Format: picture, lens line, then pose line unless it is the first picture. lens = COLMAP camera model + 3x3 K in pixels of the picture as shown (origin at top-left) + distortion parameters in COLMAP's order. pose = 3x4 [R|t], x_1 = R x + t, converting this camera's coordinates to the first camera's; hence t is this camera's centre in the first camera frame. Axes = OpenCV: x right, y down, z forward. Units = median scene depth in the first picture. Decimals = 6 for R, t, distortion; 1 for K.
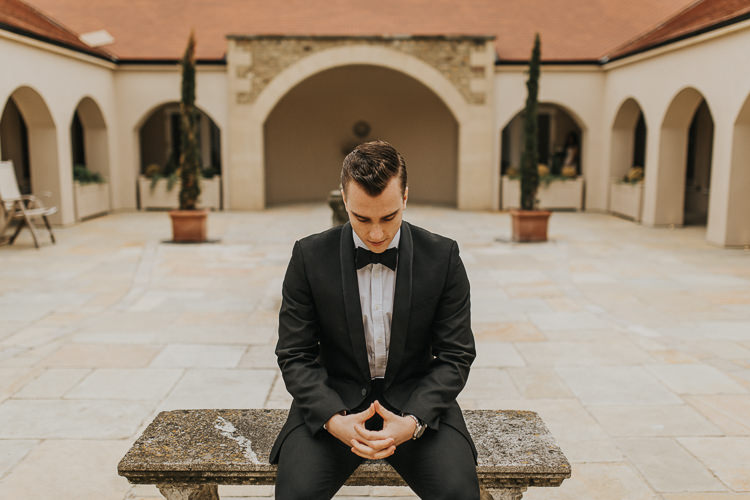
lens RADIAL K [[717.6, 0, 371.4], [0, 717.6, 253.1], [0, 0, 1]] dist [-0.004946, 0.000000]
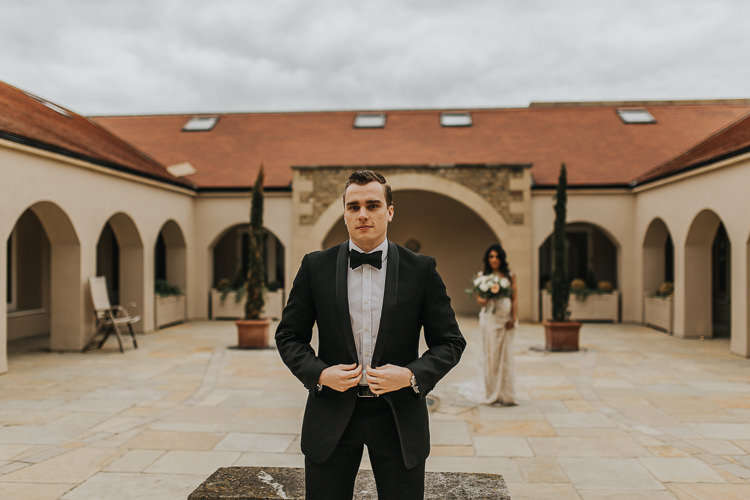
lens RADIAL K [[717.6, 0, 378.4], [0, 717.6, 251.3], [0, 0, 1]] dist [-0.004946, 0.000000]
pose [[0.996580, -0.001979, -0.082610, 0.034438], [-0.010975, 0.987687, -0.156058, 0.007925], [0.081902, 0.156431, 0.984287, -0.108992]]
